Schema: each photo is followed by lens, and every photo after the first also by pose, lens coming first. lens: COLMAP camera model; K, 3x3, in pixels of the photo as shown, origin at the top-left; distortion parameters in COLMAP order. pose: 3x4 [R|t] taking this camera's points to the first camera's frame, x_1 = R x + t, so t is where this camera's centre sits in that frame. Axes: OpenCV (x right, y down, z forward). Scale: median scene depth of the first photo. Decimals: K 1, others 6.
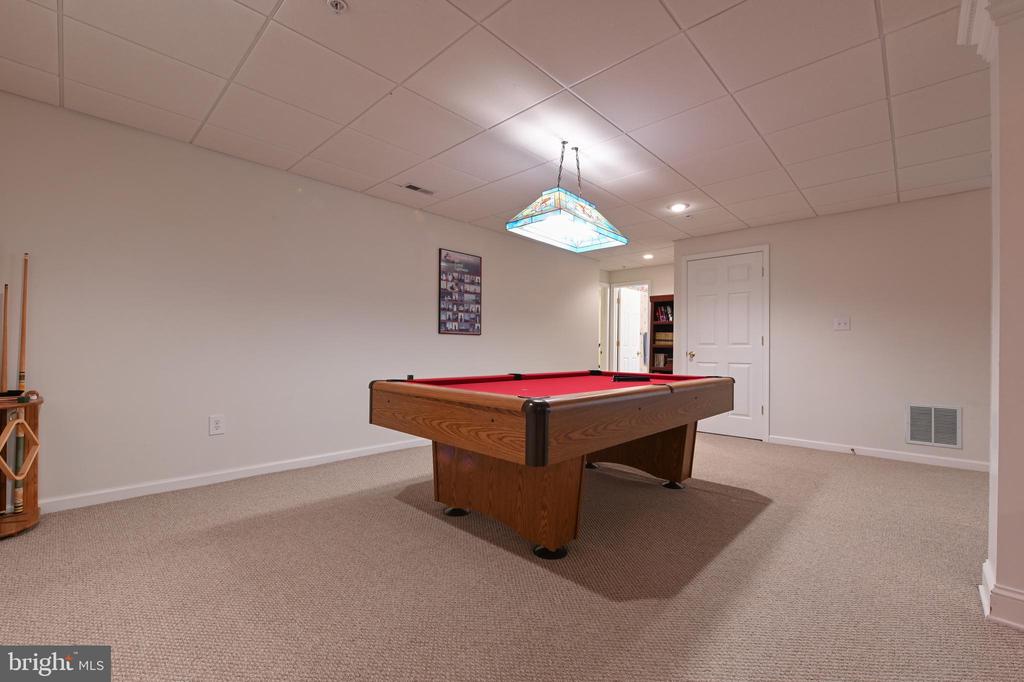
lens RADIAL K [[430.4, 0, 505.6], [0, 430.4, 343.5], [0, 0, 1]] dist [-0.000565, -0.000537]
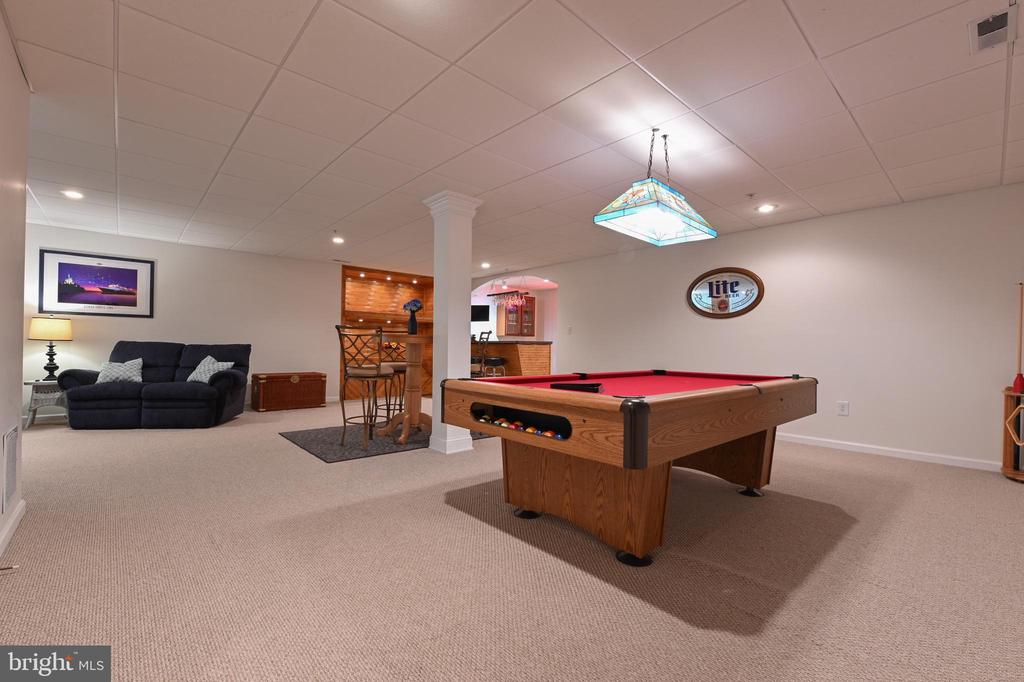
lens RADIAL K [[434.5, 0, 512.0], [0, 434.5, 341.0], [0, 0, 1]] dist [-0.010893, -0.000112]
pose [[-0.997751, -0.025698, 0.061902, 0.256634], [-0.027227, 0.999341, -0.023995, 0.020502], [-0.061245, -0.025626, -0.997794, 1.243000]]
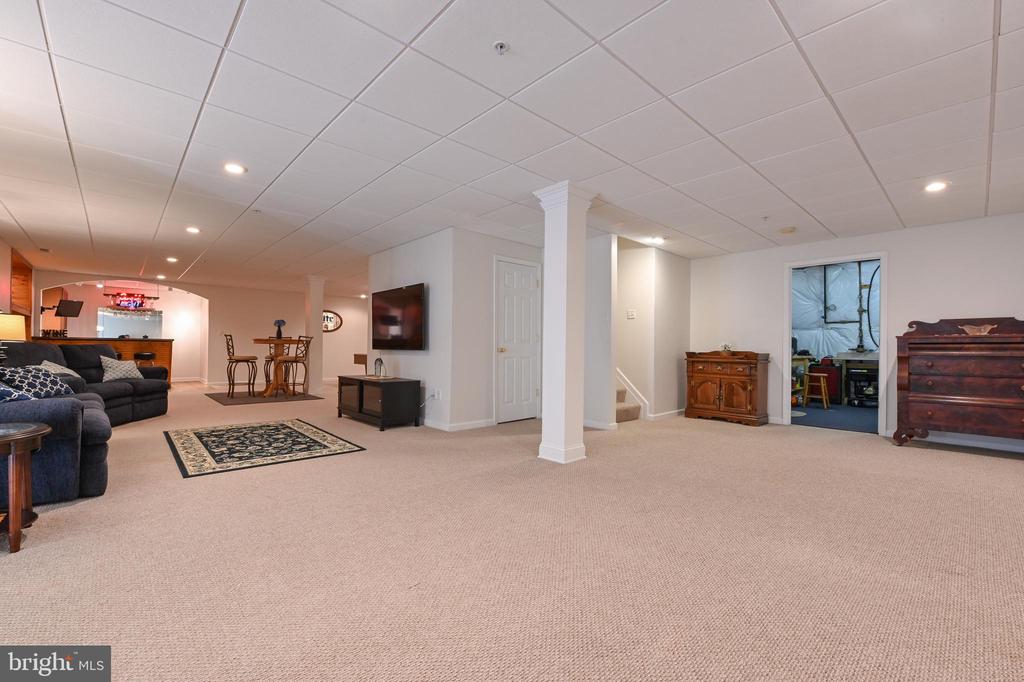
lens RADIAL K [[430.4, 0, 505.6], [0, 430.4, 343.5], [0, 0, 1]] dist [-0.000565, -0.000537]
pose [[-0.056666, -0.024638, -0.998089, 2.301529], [-0.001475, 0.999696, -0.024594, 0.048813], [0.998392, 0.000079, -0.056685, 1.305699]]
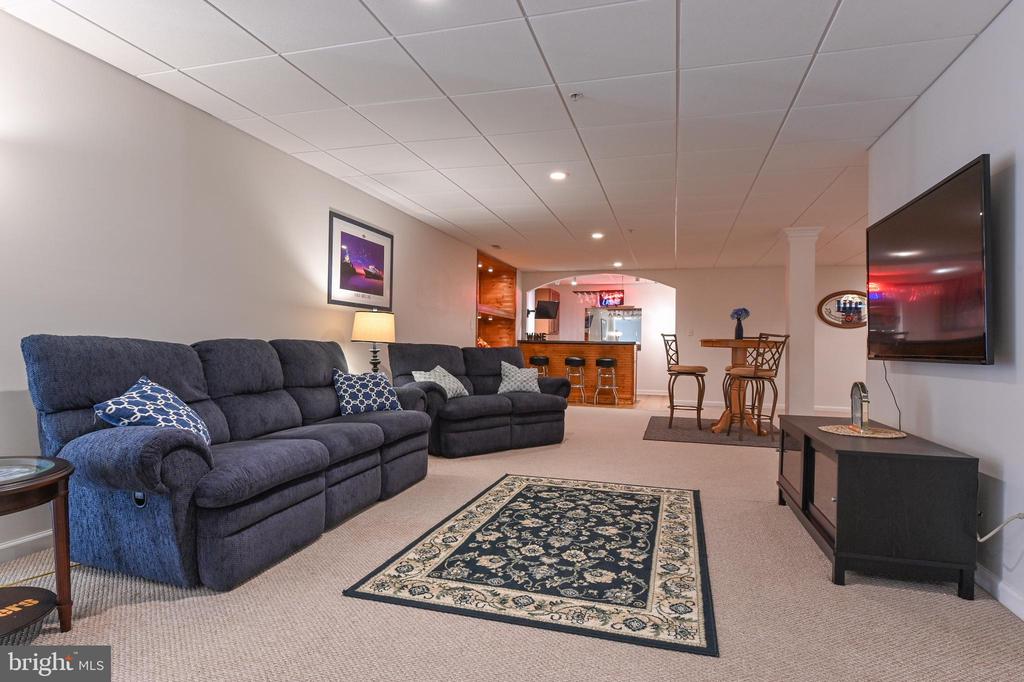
lens RADIAL K [[560.4, 0, 512.0], [0, 560.4, 341.0], [0, 0, 1]] dist [-0.002742, -0.000282]
pose [[-0.879779, -0.032196, -0.474291, 1.754363], [-0.023283, 0.999425, -0.024654, 0.039622], [0.474812, -0.010647, -0.880023, 1.248767]]
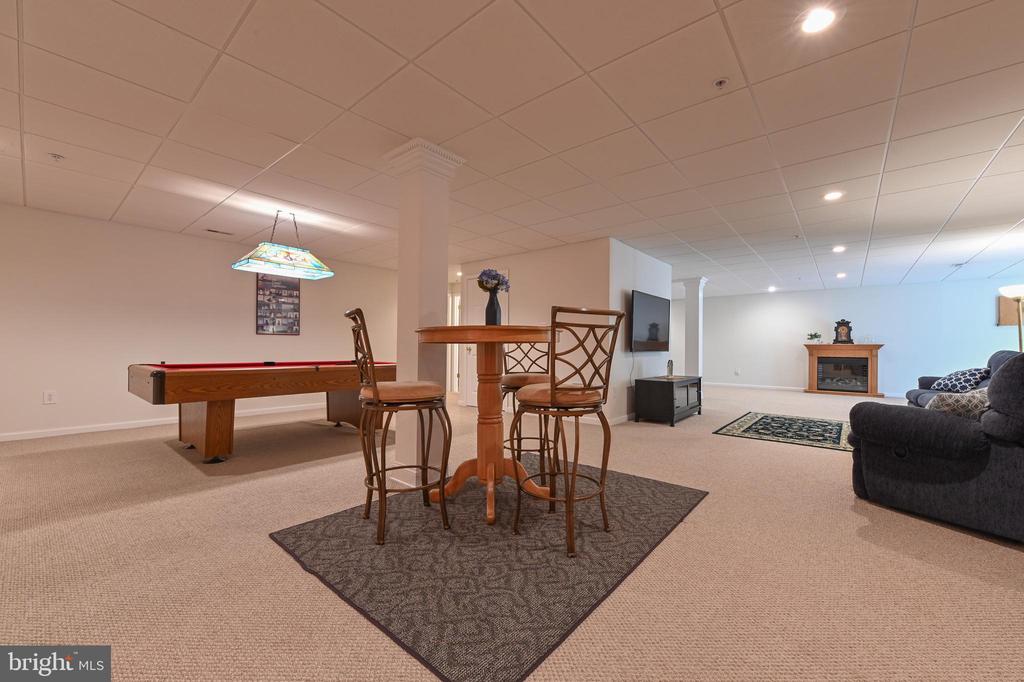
lens RADIAL K [[404.6, 0, 512.9], [0, 404.6, 343.0], [0, 0, 1]] dist [-0.008495, -0.000165]
pose [[0.996670, -0.006149, 0.081303, 0.530621], [0.005934, 0.999978, 0.002890, 0.005290], [-0.081319, -0.002398, 0.996685, -0.317328]]
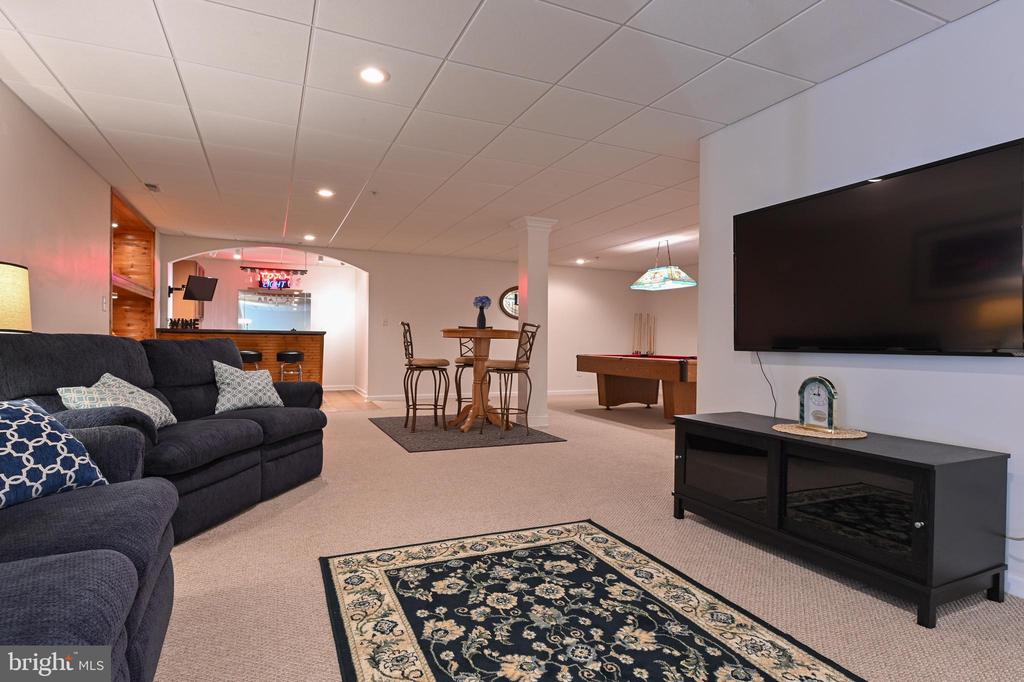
lens RADIAL K [[536.8, 0, 512.0], [0, 536.8, 341.0], [0, 0, 1]] dist [-0.001050, -0.001086]
pose [[-0.361482, -0.018263, -0.932200, 1.734080], [-0.006280, 0.999833, -0.017153, 0.036188], [0.932358, -0.000346, -0.361536, 0.791023]]
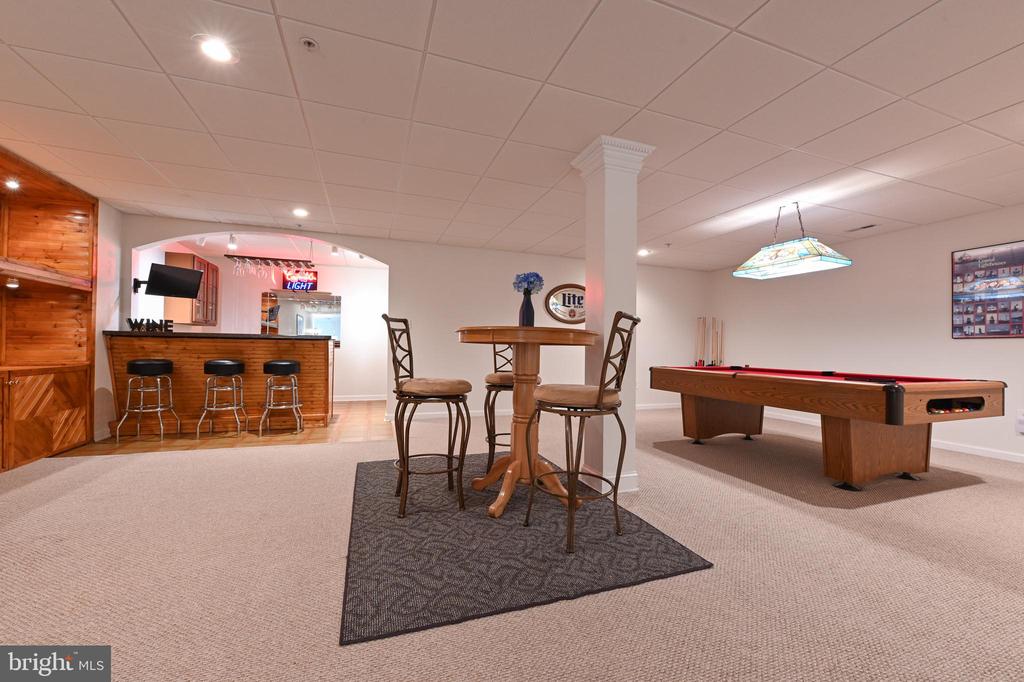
lens RADIAL K [[404.6, 0, 512.9], [0, 404.6, 343.0], [0, 0, 1]] dist [-0.008495, -0.000165]
pose [[-0.434040, -0.029483, -0.900411, 1.073383], [-0.010547, 0.999562, -0.027646, 0.021841], [0.900832, -0.002503, -0.434161, 0.482970]]
